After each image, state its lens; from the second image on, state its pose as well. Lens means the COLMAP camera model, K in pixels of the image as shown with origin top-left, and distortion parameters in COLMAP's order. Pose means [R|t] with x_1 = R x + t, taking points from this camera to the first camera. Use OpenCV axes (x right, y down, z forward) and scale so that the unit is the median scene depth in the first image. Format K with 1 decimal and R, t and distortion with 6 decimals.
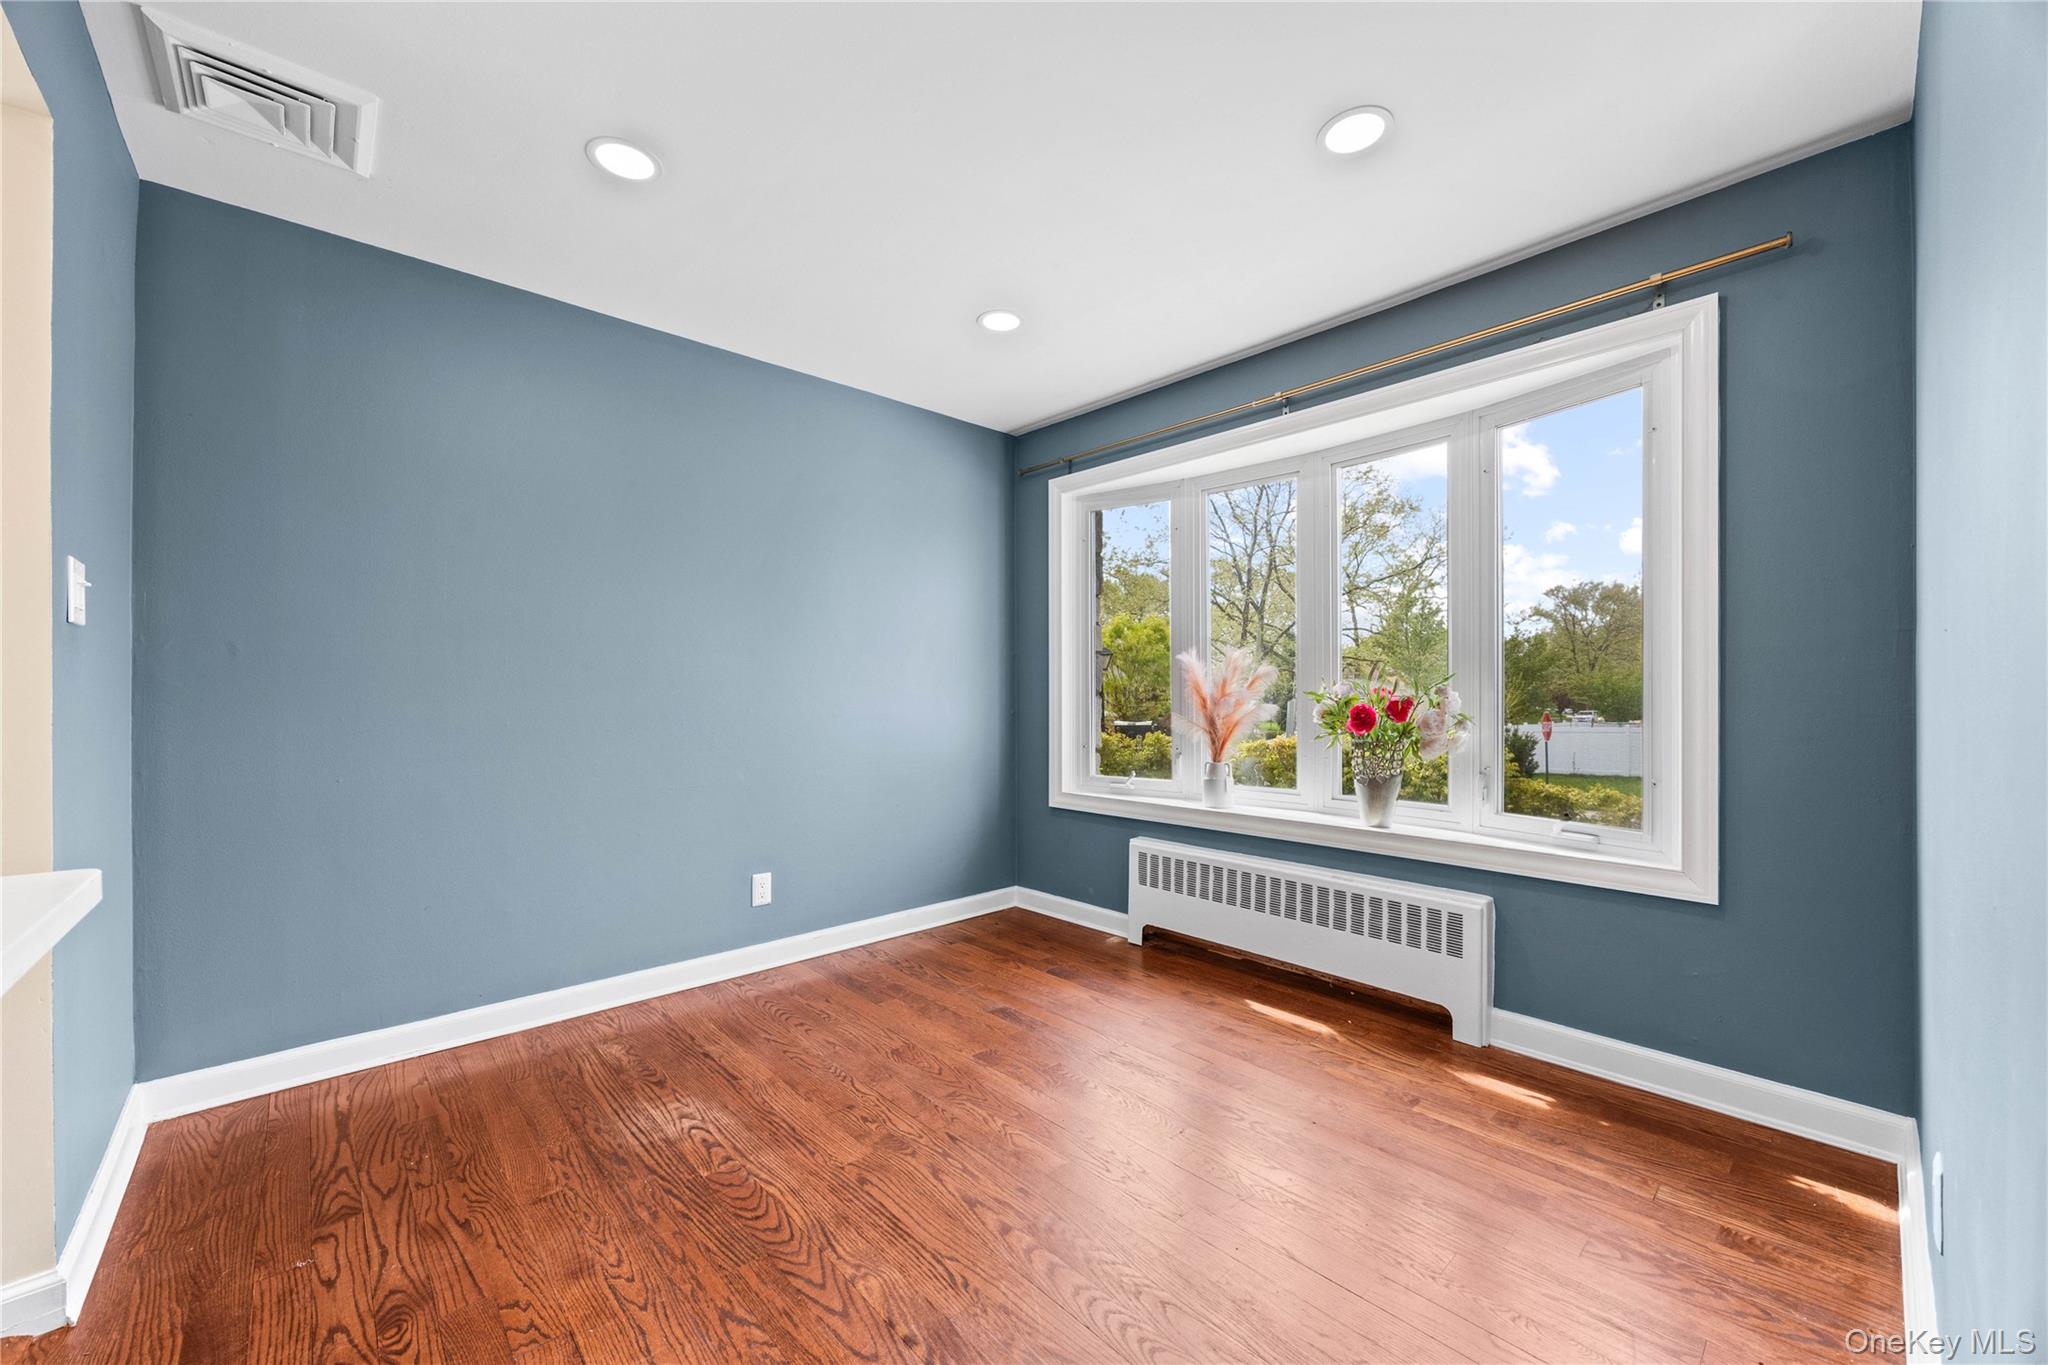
lens RADIAL K [[794.4, 0, 1030.8], [0, 794.4, 685.2], [0, 0, 1]] dist [-0.000590, 0.000049]
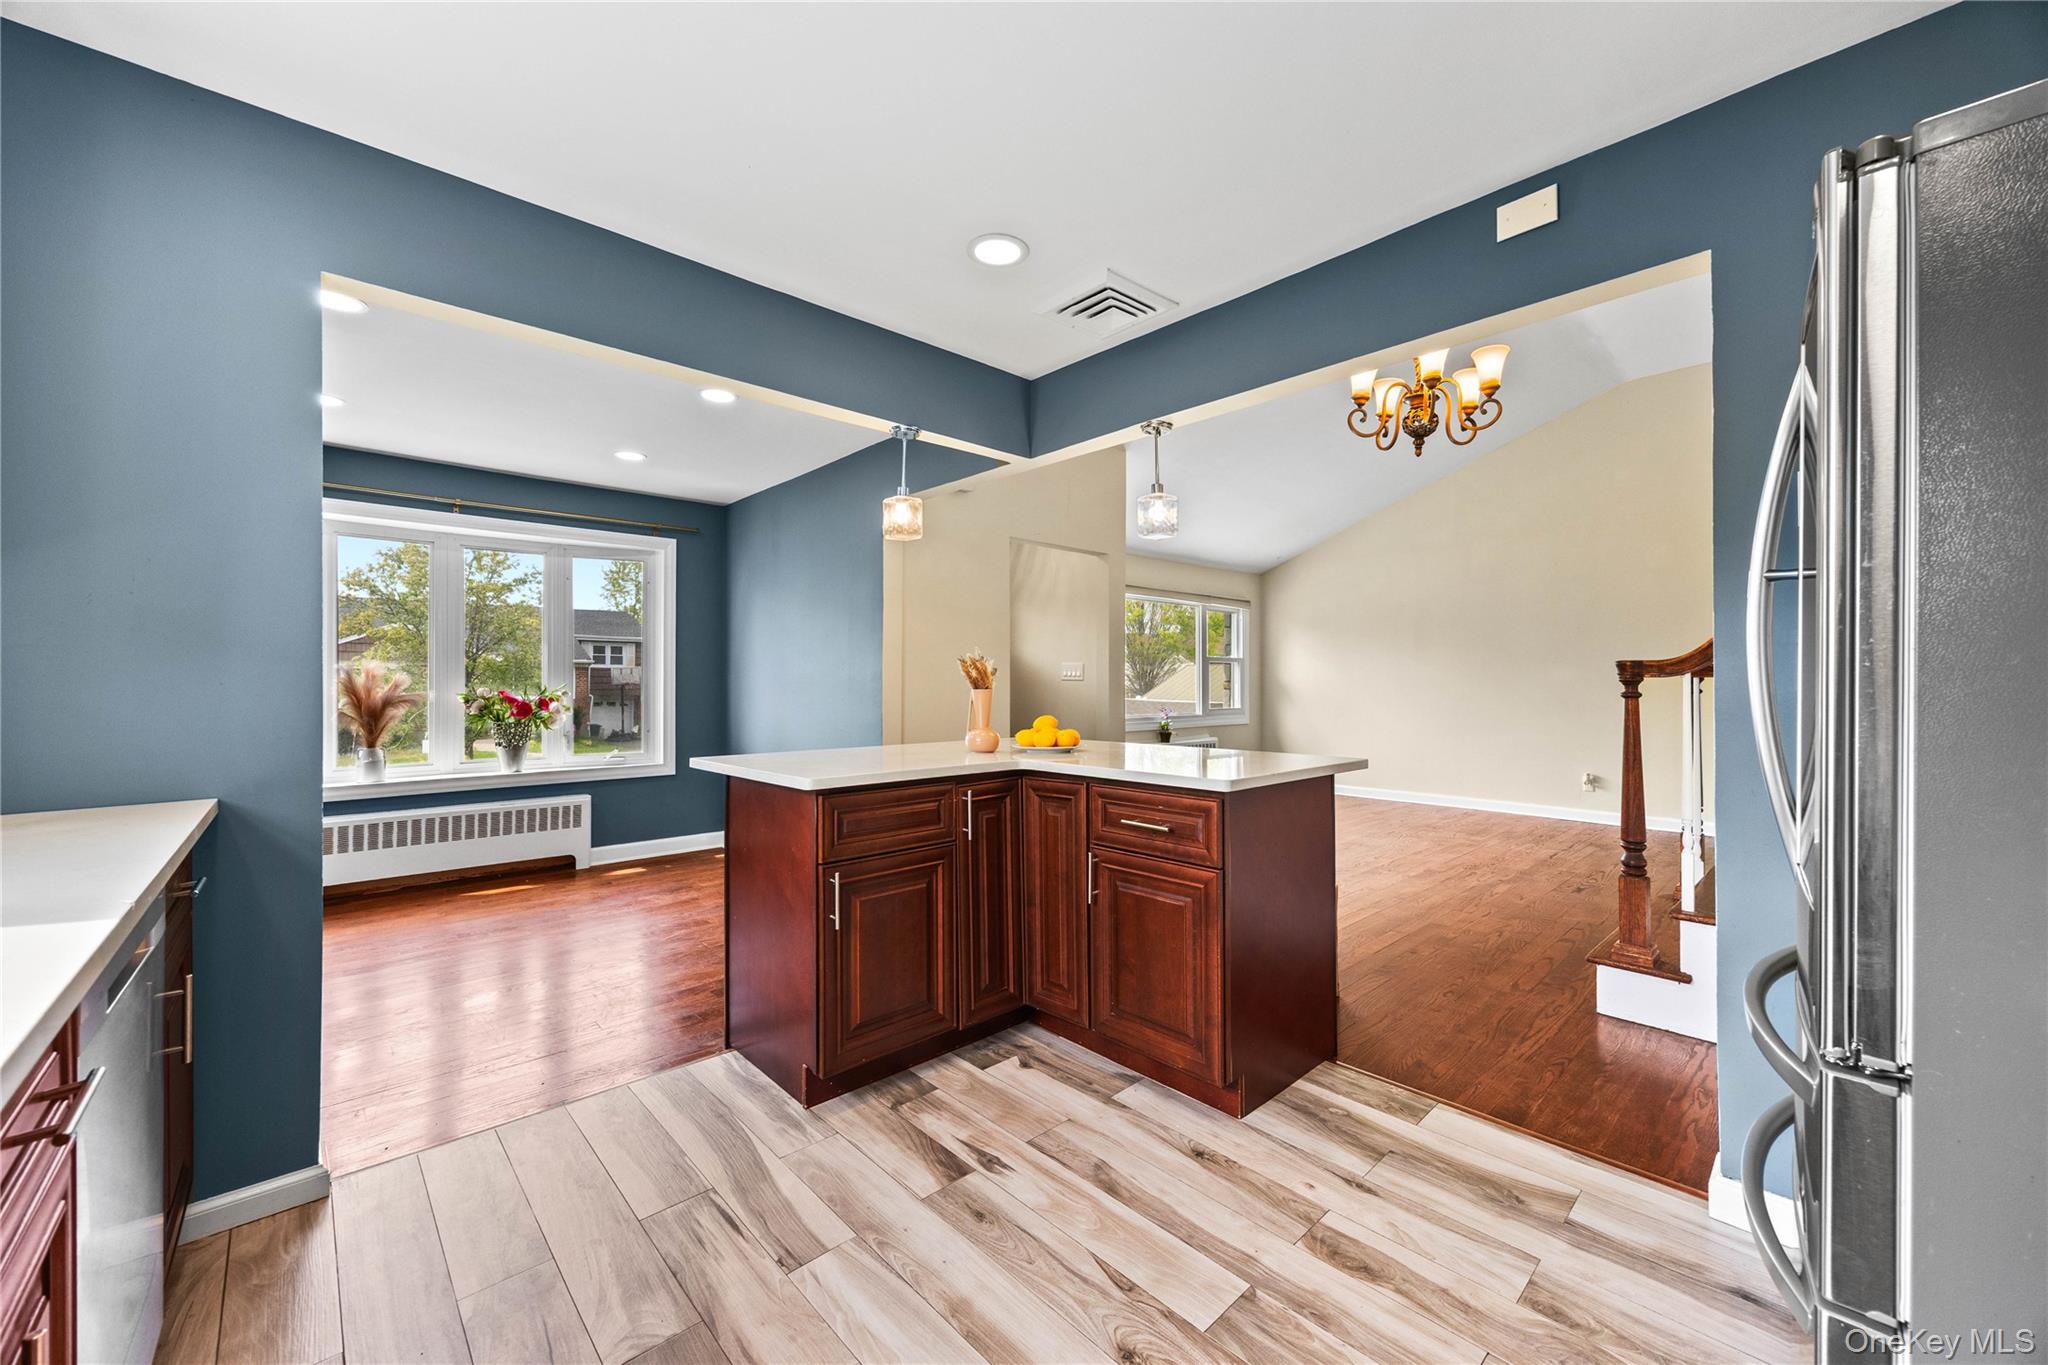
lens RADIAL K [[794.4, 0, 1030.8], [0, 794.4, 685.2], [0, 0, 1]] dist [-0.000590, 0.000049]
pose [[-0.002818, -0.006341, 0.999976, -1.416393], [0.002202, 0.999977, 0.006347, -0.018454], [-0.999994, 0.002220, -0.002804, -0.114891]]
